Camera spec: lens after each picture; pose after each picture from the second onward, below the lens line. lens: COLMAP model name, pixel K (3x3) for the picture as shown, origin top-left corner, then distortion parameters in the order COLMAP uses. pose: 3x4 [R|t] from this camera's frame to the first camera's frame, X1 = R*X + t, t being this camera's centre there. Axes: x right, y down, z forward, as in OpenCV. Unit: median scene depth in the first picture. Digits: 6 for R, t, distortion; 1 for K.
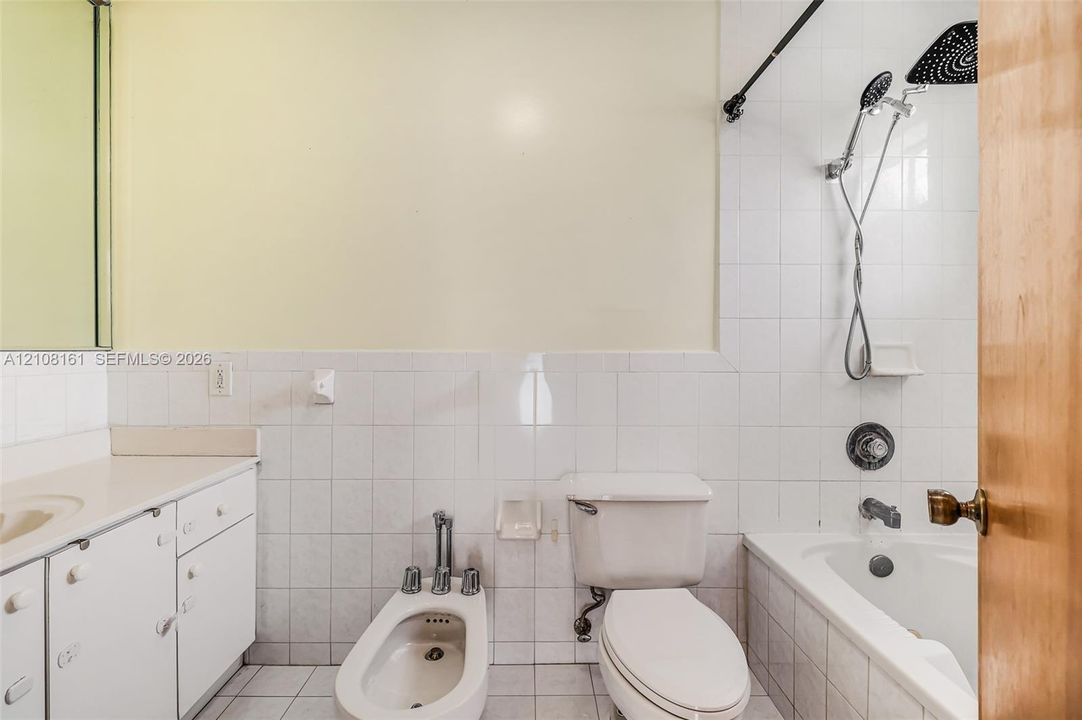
lens RADIAL K [[458.3, 0, 538.1], [0, 458.3, 345.6], [0, 0, 1]] dist [-0.000982, -0.000853]
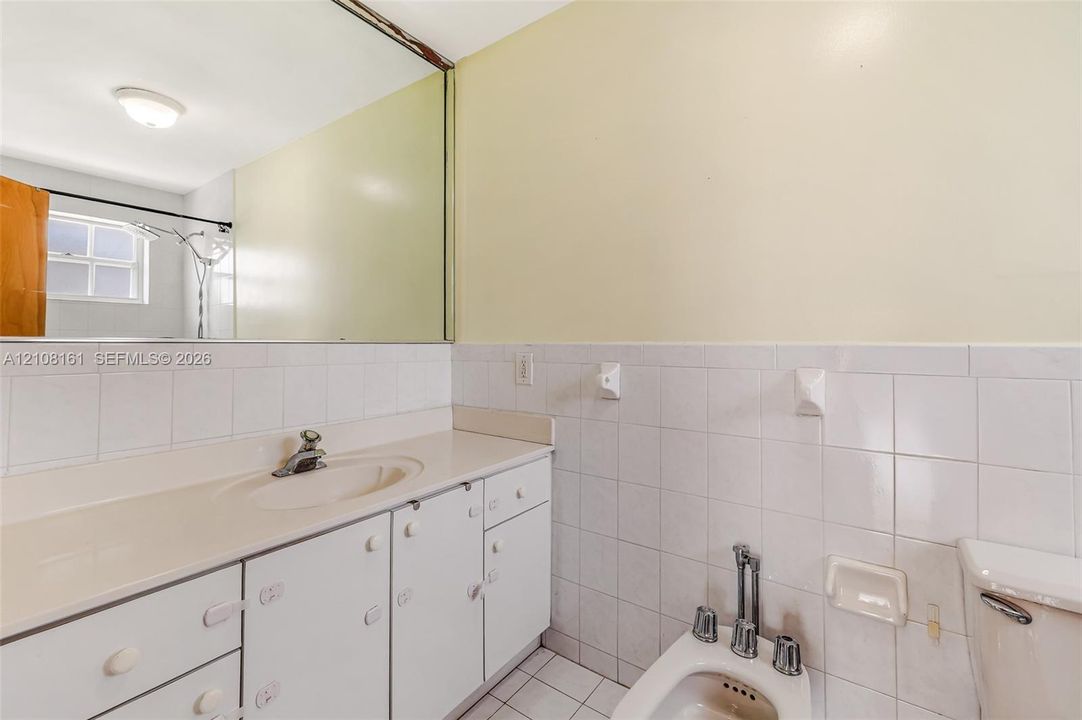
lens RADIAL K [[455.6, 0, 536.2], [0, 455.6, 333.5], [0, 0, 1]] dist [0.000554, 0.000361]
pose [[0.791262, -0.015150, -0.611290, -0.009632], [0.006593, 0.999846, -0.016245, 0.006012], [0.611442, 0.008824, 0.791240, 0.164886]]
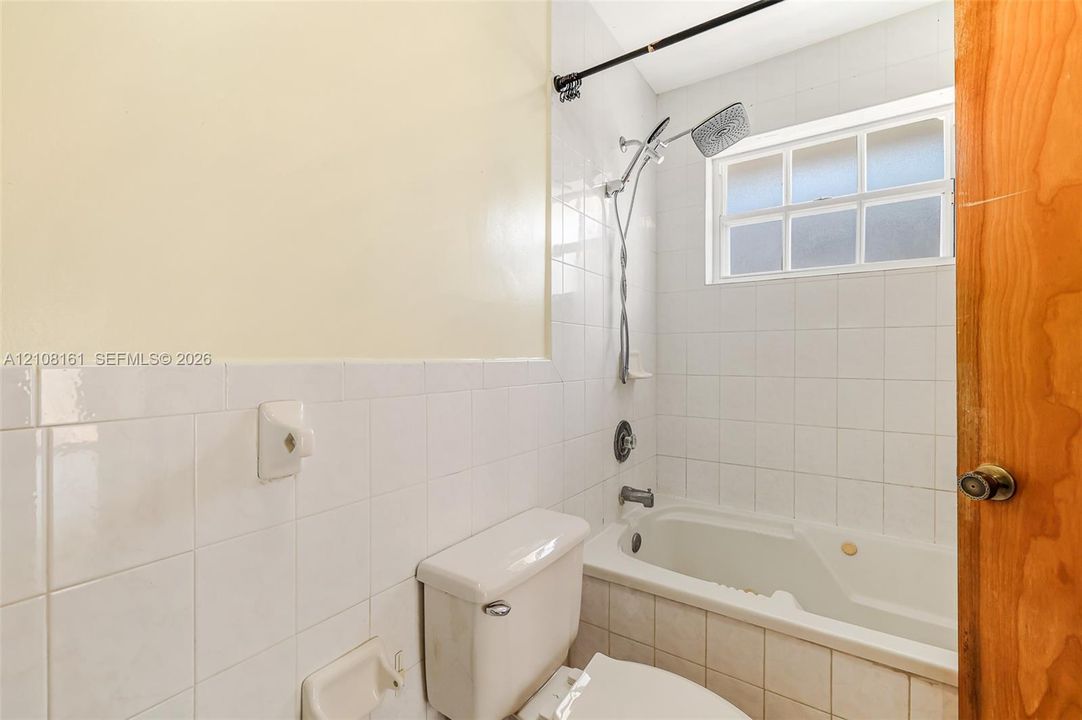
lens RADIAL K [[452.9, 0, 541.0], [0, 452.9, 360.0], [0, 0, 1]] dist [0.000233, 0.000073]
pose [[0.575967, -0.005246, 0.817456, -0.371650], [-0.003429, 0.999955, 0.008833, 0.008211], [-0.817466, -0.007890, 0.575923, 0.599997]]
